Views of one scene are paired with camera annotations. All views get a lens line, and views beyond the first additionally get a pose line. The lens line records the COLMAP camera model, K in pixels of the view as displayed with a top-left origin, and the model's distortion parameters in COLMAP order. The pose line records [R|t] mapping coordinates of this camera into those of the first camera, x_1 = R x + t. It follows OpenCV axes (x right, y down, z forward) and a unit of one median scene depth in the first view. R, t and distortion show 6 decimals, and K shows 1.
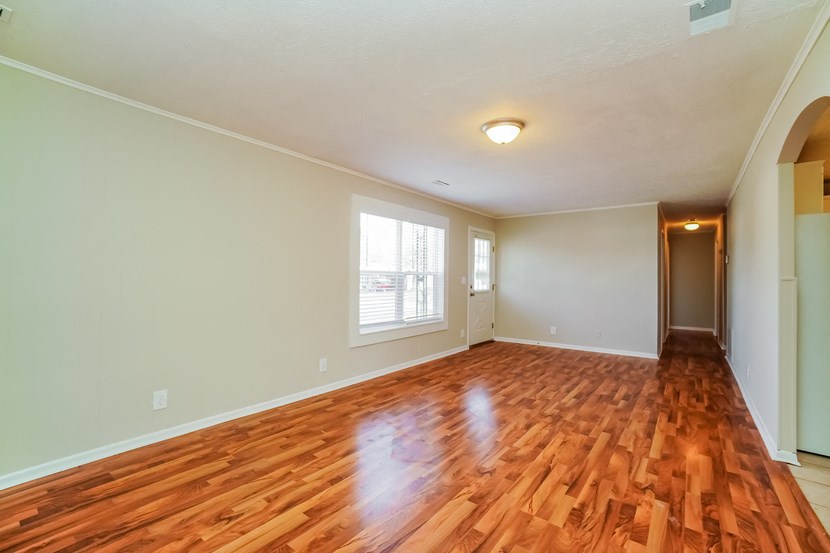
lens RADIAL K [[358.5, 0, 404.5], [0, 358.5, 273.1], [0, 0, 1]] dist [-0.048689, 0.021086]
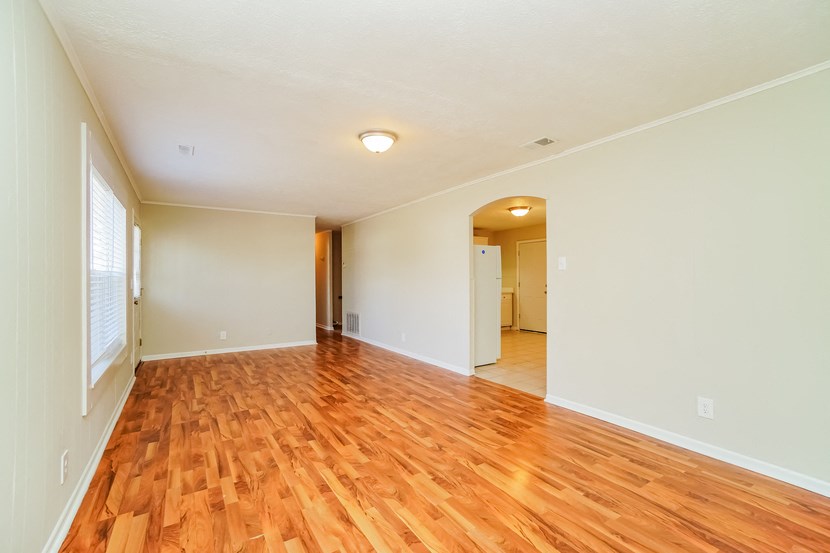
lens RADIAL K [[374.3, 0, 403.0], [0, 374.3, 265.2], [0, 0, 1]] dist [-0.052601, 0.033691]
pose [[0.335592, 0.023608, 0.941712, -0.649549], [-0.001881, 0.999701, -0.024391, 0.010671], [-0.942006, 0.006414, 0.335536, 0.501977]]
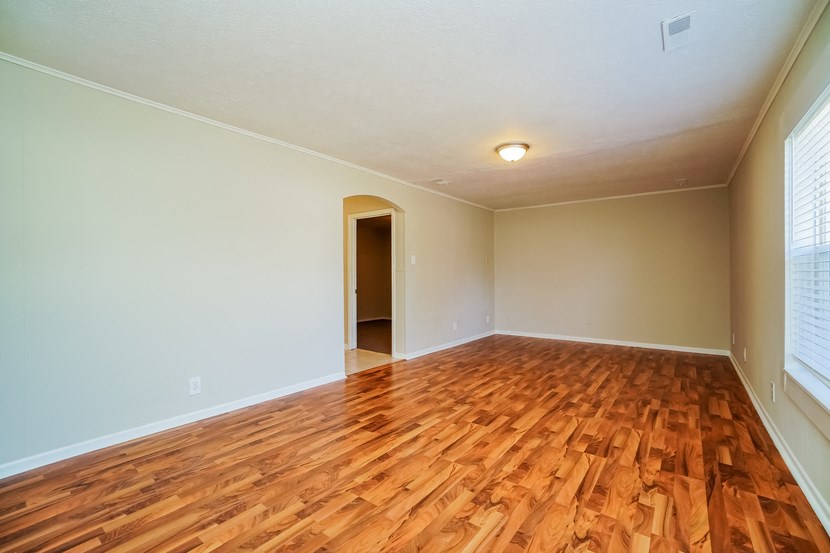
lens RADIAL K [[358.5, 0, 404.5], [0, 358.5, 273.1], [0, 0, 1]] dist [-0.048689, 0.021086]
pose [[-0.999957, -0.006110, -0.006970, 0.595027], [-0.005987, 0.999826, -0.017650, 0.052927], [0.007077, -0.017608, -0.999820, 2.012589]]
